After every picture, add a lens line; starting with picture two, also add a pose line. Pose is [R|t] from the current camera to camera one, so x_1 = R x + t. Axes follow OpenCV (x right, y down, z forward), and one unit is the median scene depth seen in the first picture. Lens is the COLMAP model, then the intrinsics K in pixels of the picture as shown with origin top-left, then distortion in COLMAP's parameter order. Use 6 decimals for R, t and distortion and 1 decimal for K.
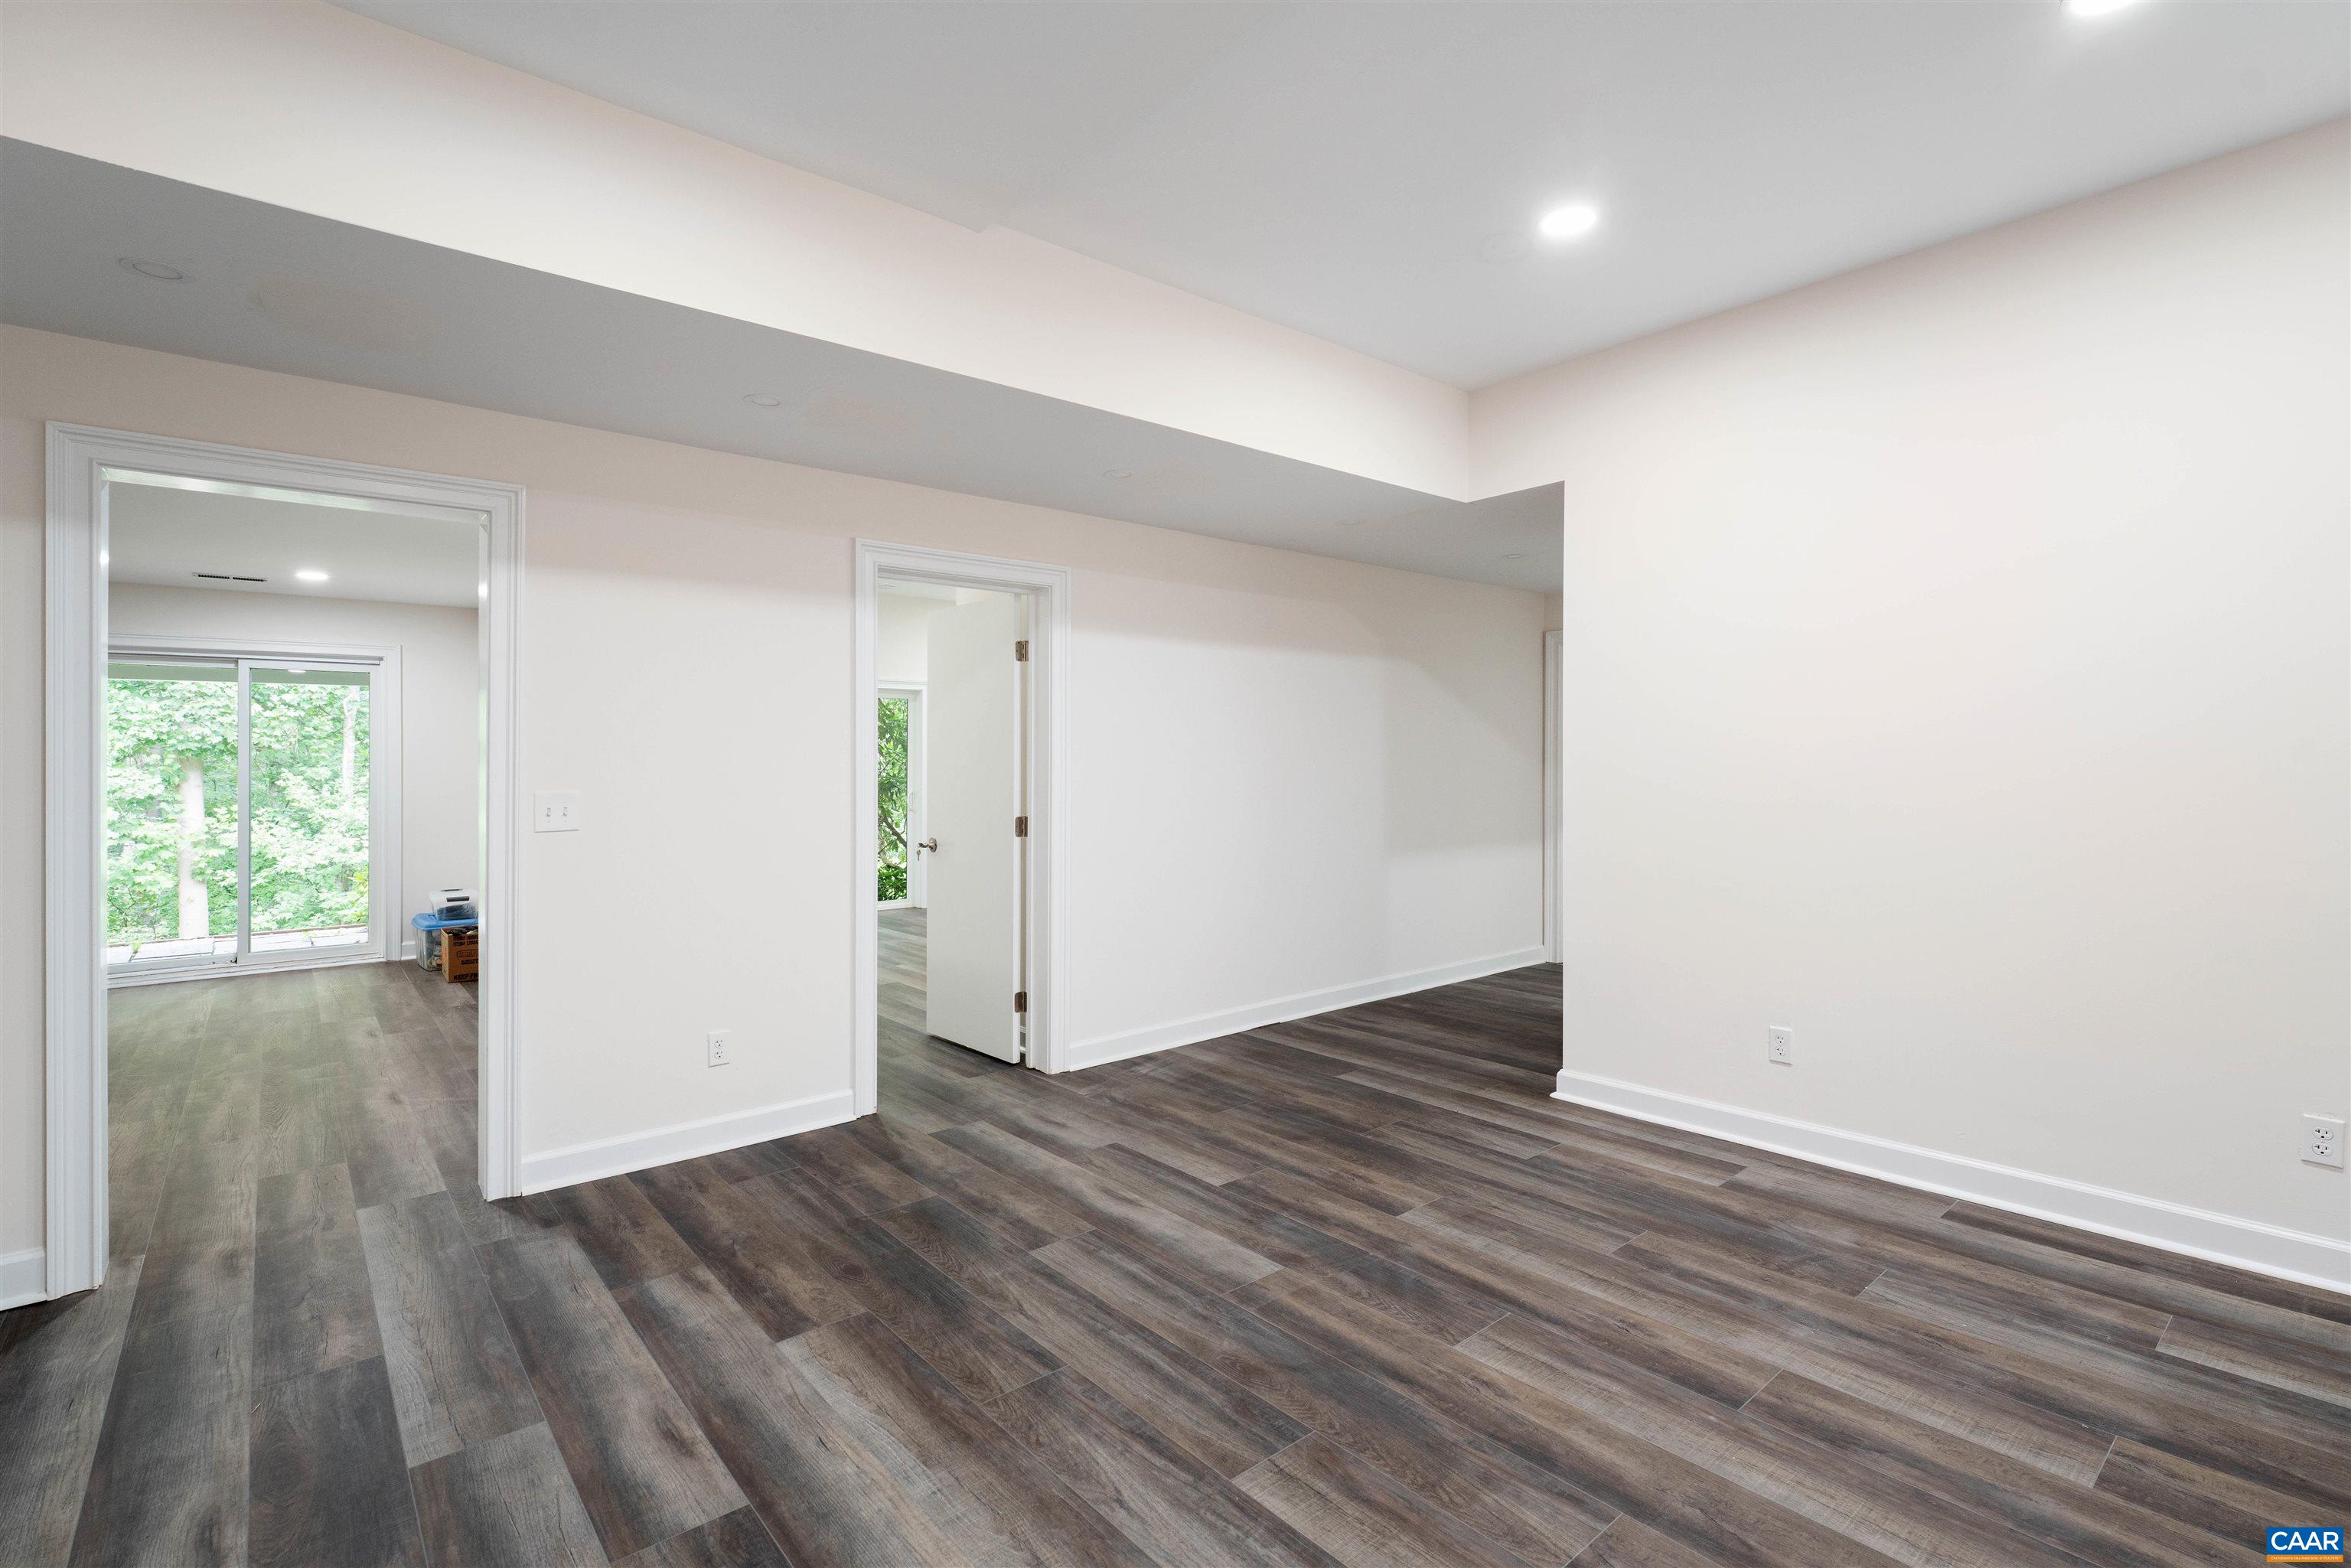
lens RADIAL K [[1102.7, 0, 1171.4], [0, 1102.7, 770.0], [0, 0, 1]] dist [-0.006114, 0.001689]
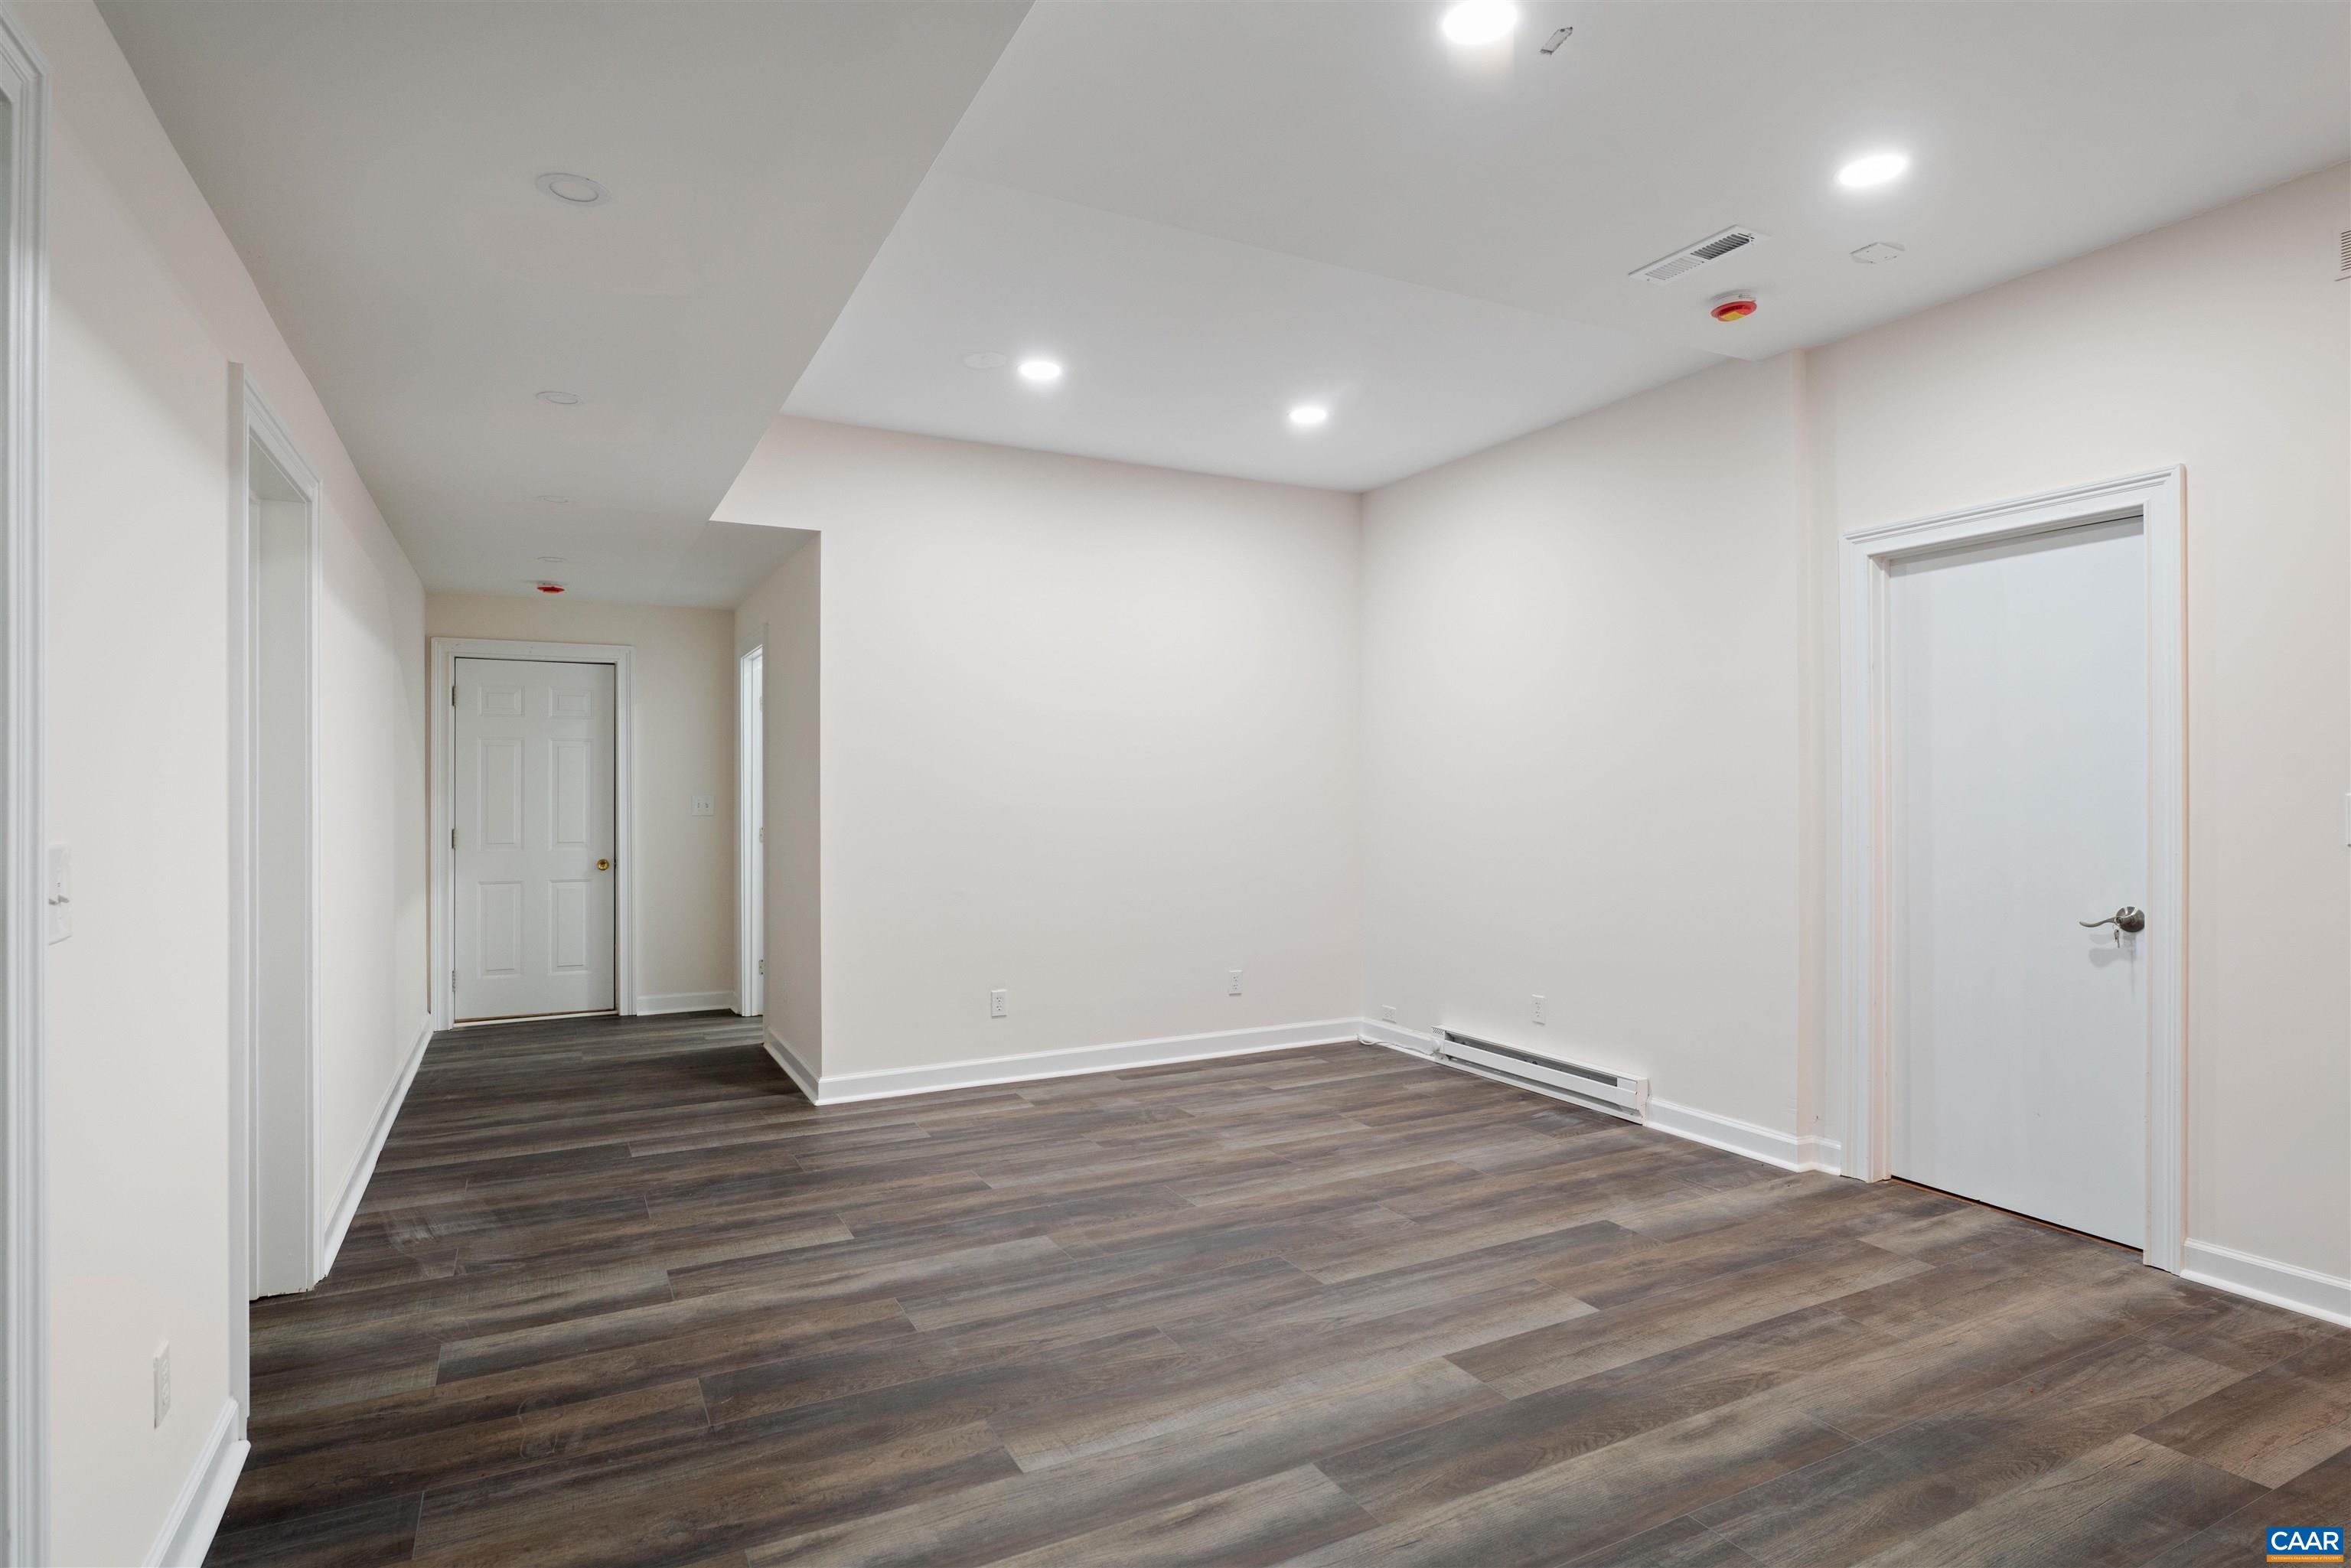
lens RADIAL K [[1250.1, 0, 1178.0], [0, 1250.1, 793.0], [0, 0, 1]] dist [-0.000439, -0.000552]
pose [[0.187685, 0.007191, 0.982203, -1.030582], [0.005504, 0.999950, -0.008373, 0.008514], [-0.982214, 0.006978, 0.187636, 0.565190]]
